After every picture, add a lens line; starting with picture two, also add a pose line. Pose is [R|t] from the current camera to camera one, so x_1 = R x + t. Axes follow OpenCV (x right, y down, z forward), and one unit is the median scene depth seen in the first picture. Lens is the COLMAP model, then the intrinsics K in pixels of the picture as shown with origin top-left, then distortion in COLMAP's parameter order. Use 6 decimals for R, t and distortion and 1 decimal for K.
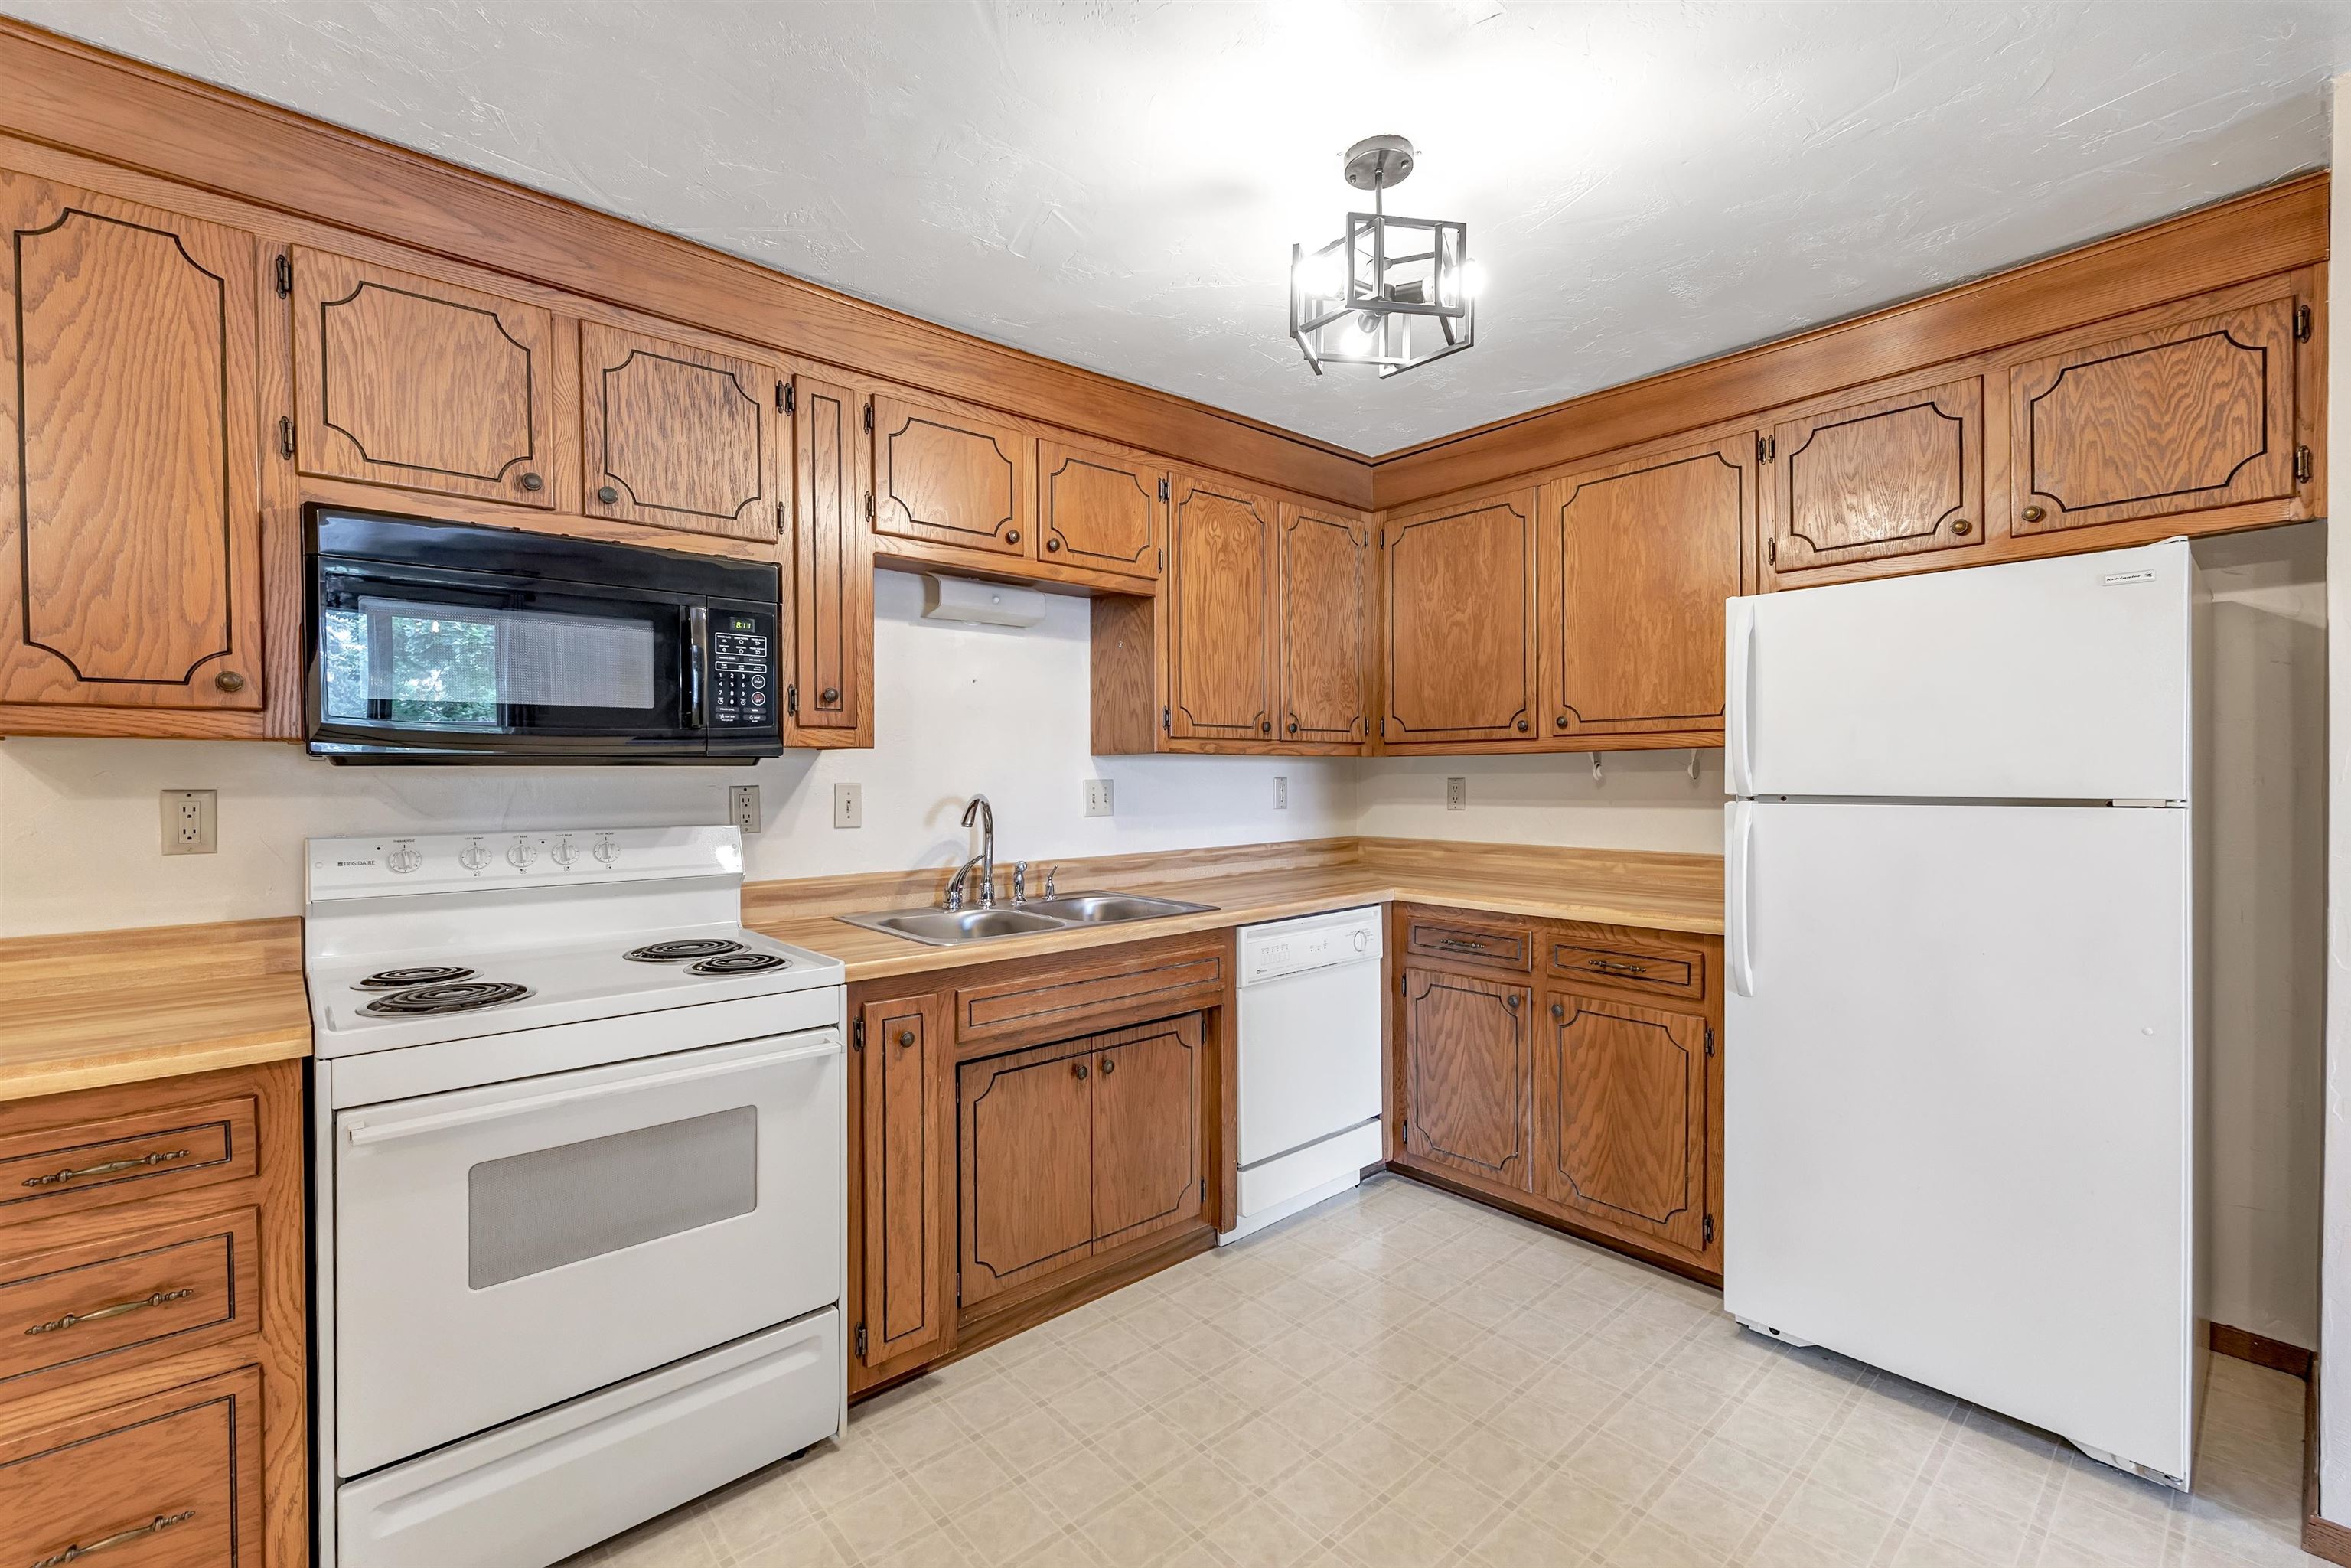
lens RADIAL K [[1006.8, 0, 1169.5], [0, 1006.8, 783.4], [0, 0, 1]] dist [0.013423, -0.000941]
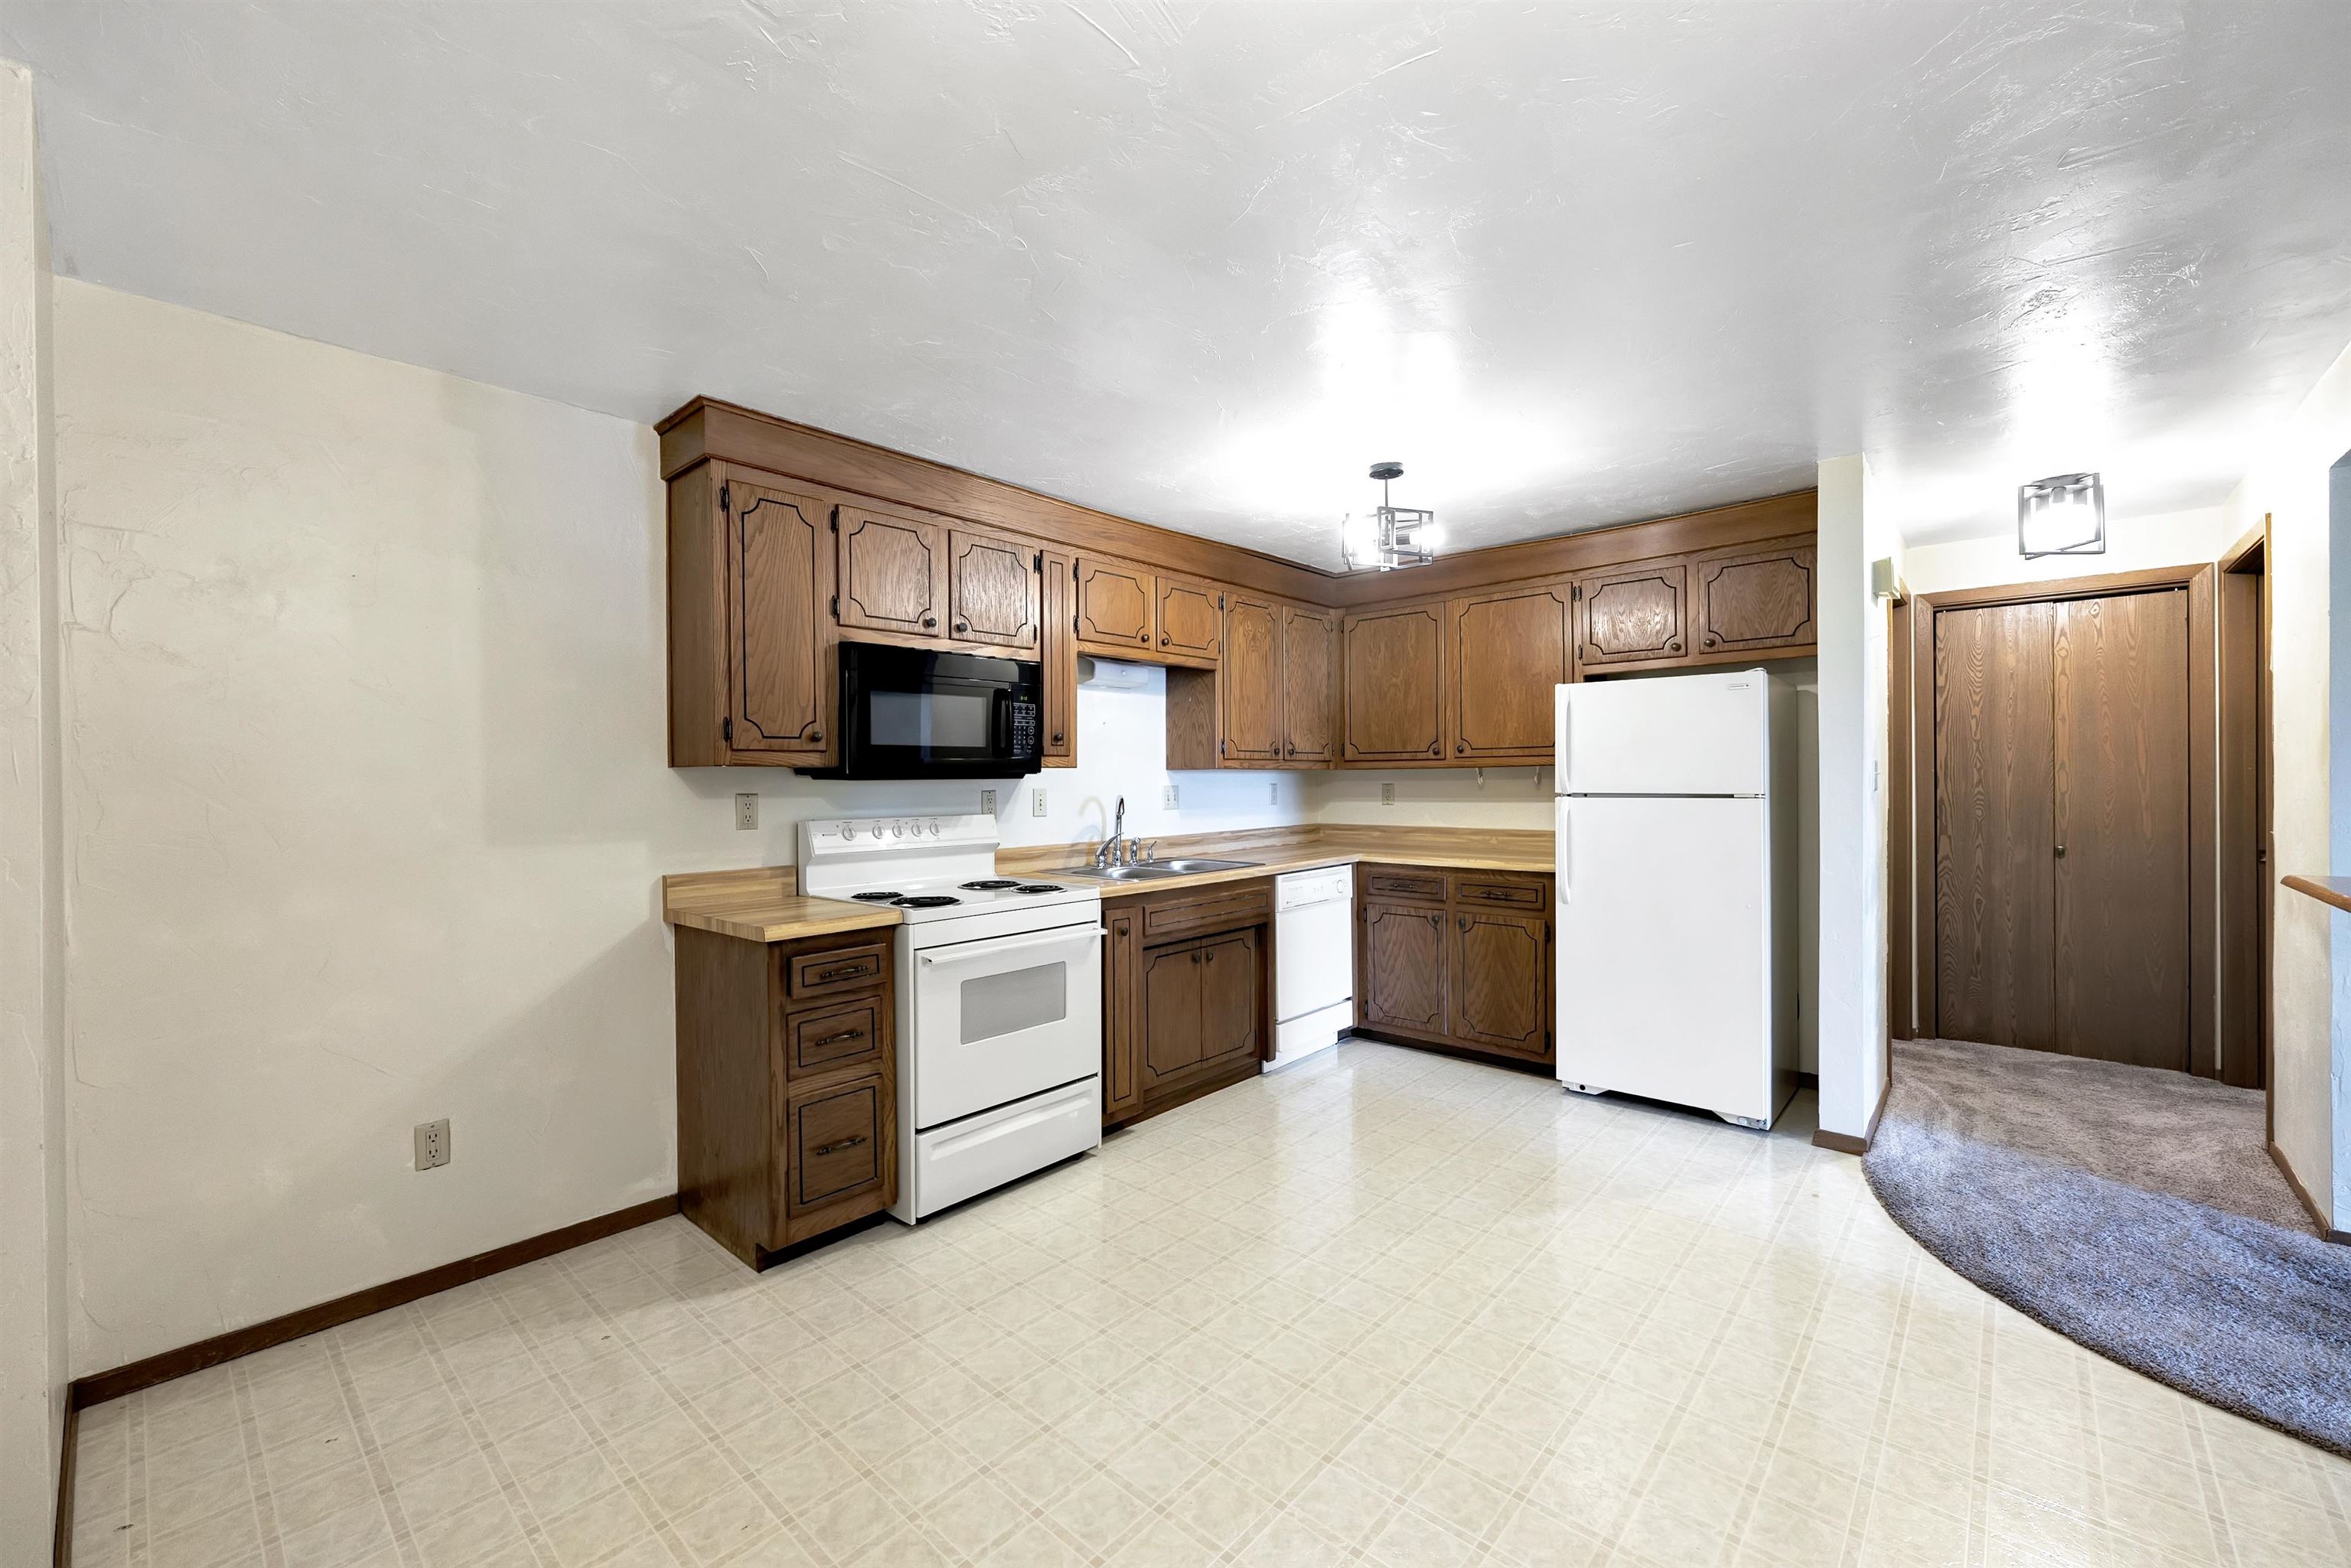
lens RADIAL K [[936.1, 0, 1167.7], [0, 936.1, 793.2], [0, 0, 1]] dist [0.002843, 0.000134]
pose [[0.993159, -0.005636, 0.116630, -0.305462], [0.005207, 0.999979, 0.003981, 0.001698], [-0.116650, -0.003347, 0.993167, -0.528329]]
